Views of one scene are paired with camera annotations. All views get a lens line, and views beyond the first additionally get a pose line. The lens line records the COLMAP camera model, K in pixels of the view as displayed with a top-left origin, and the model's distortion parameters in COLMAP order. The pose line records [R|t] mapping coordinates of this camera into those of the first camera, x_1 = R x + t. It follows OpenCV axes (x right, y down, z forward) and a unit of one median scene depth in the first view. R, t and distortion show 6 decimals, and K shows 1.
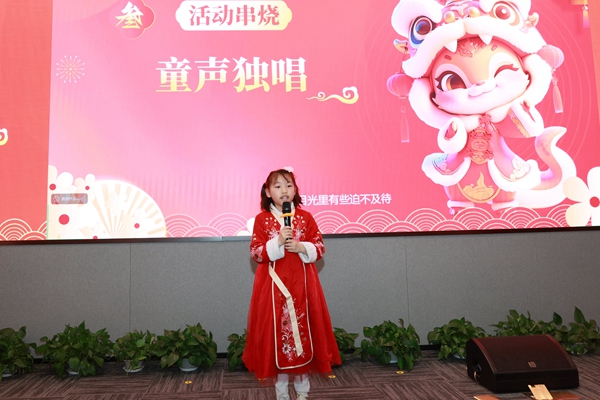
lens RADIAL K [[499.6, 0, 274.6], [0, 499.6, 163.4], [0, 0, 1]] dist [-0.048150, -0.000403]
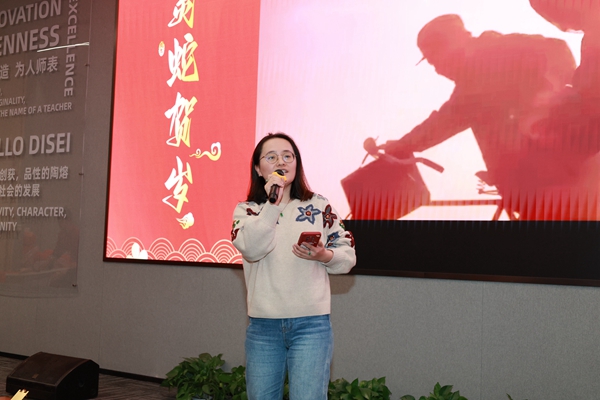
lens RADIAL K [[700.7, 0, 301.2], [0, 700.7, 219.7], [0, 0, 1]] dist [-0.071825, 0.000000]
pose [[0.810955, 0.024740, -0.584585, 0.367727], [0.015126, 0.997885, 0.063214, -0.005887], [0.584913, -0.060106, 0.808866, 0.022264]]
